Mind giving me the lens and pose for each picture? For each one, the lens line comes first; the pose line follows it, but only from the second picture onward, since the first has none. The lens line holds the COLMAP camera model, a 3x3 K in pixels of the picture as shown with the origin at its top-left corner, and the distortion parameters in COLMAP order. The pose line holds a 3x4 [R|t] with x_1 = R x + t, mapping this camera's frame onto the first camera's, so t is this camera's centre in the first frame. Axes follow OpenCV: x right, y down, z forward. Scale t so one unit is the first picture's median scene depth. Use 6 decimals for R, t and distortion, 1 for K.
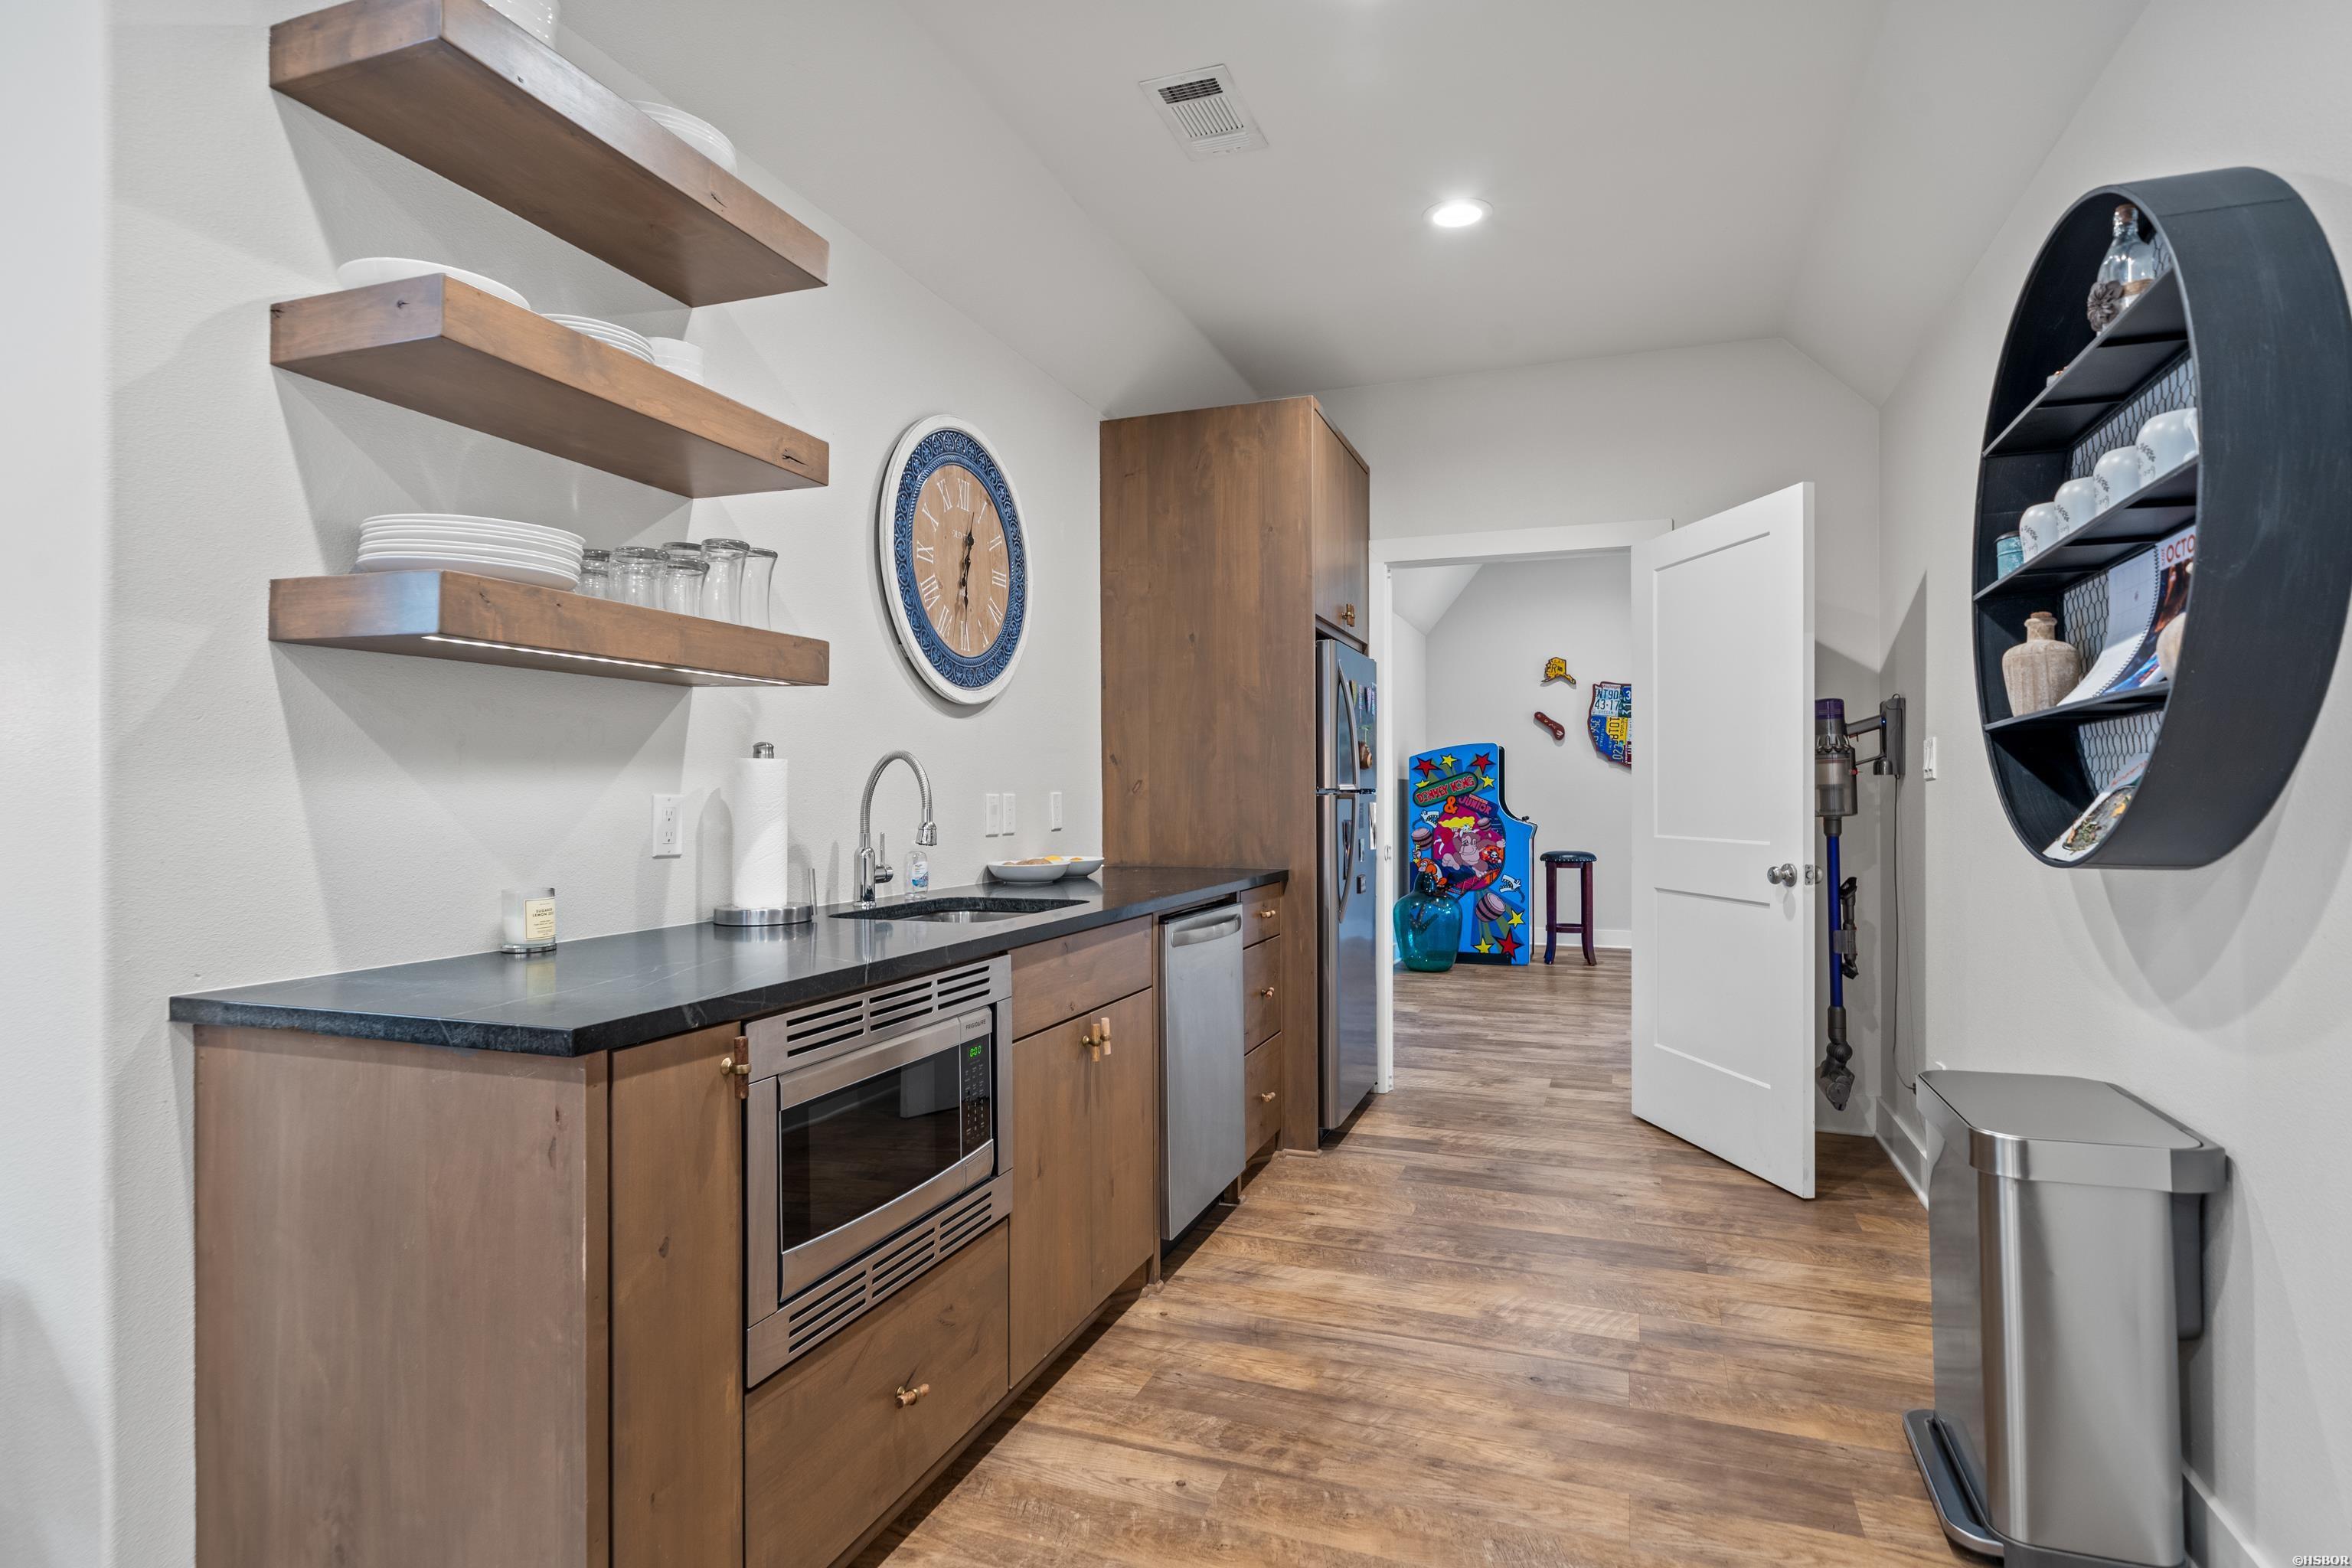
lens RADIAL K [[1255.2, 0, 1153.2], [0, 1255.2, 785.2], [0, 0, 1]] dist [-0.001780, 0.000787]
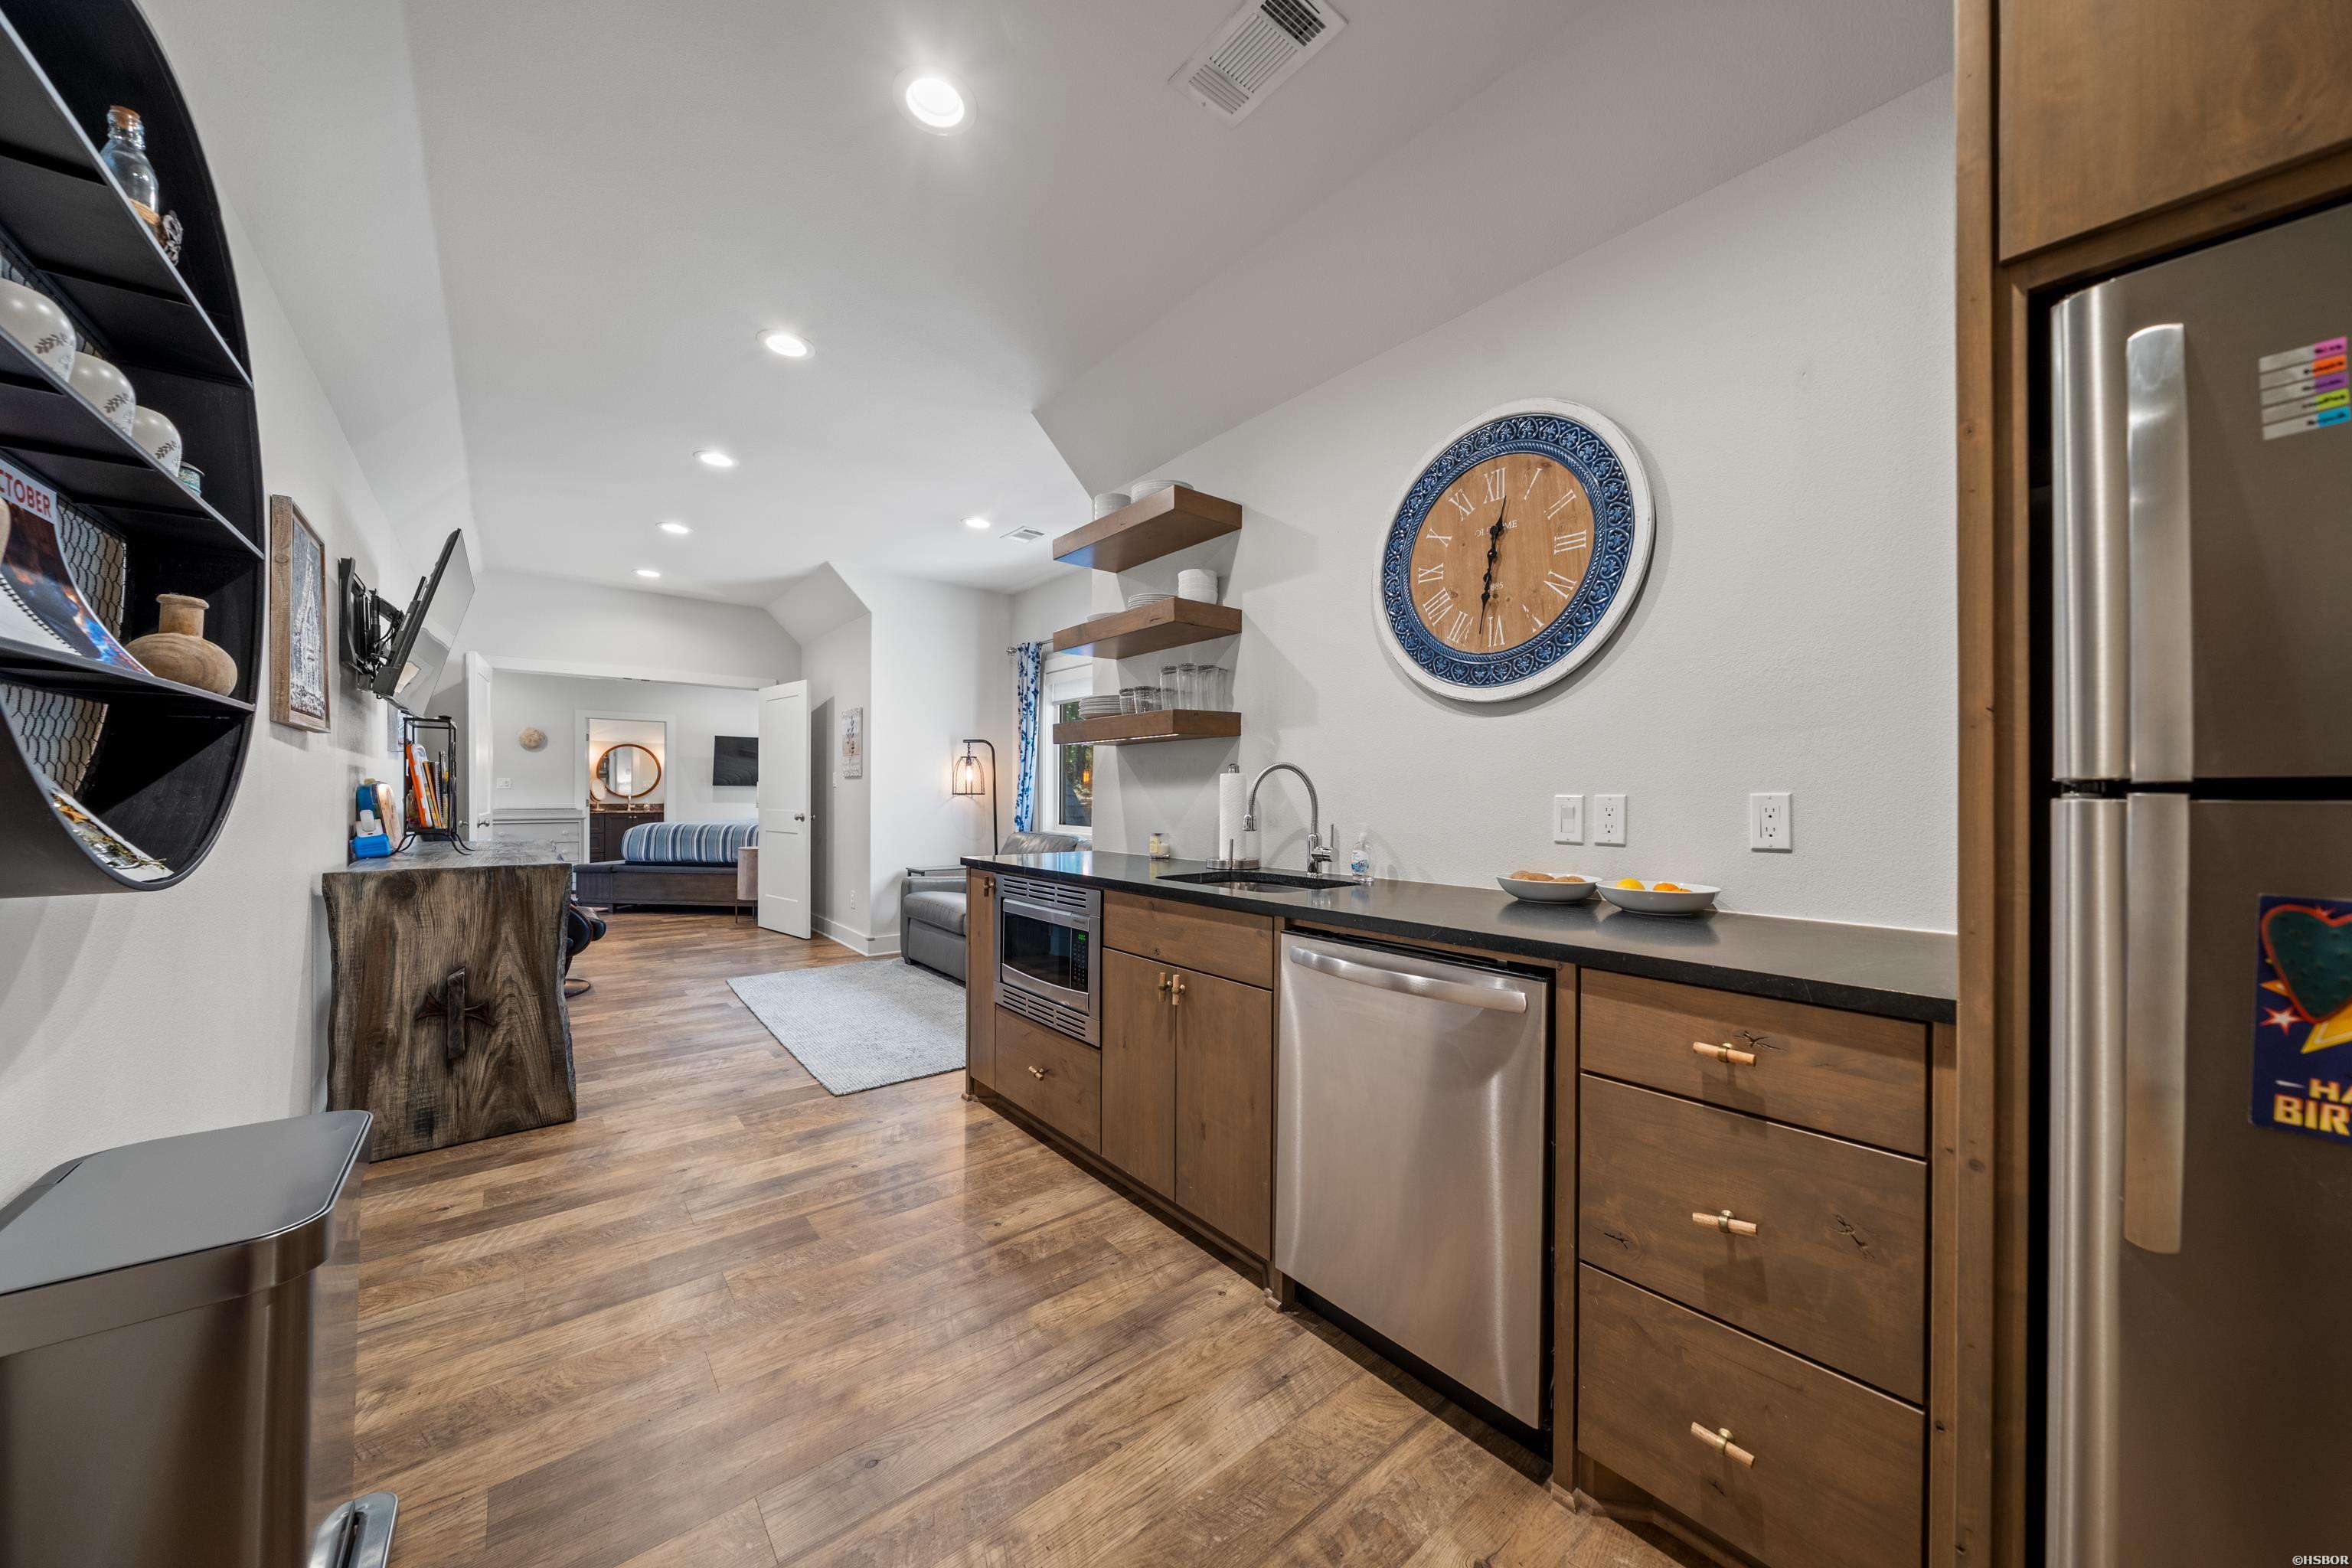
lens RADIAL K [[810.9, 0, 1169.1], [0, 810.9, 792.6], [0, 0, 1]] dist [-0.003984, -0.000379]
pose [[-0.508717, -0.002007, -0.860932, 0.631757], [0.003696, 0.999983, -0.004516, 0.008879], [0.860926, -0.005479, -0.508701, 1.353345]]
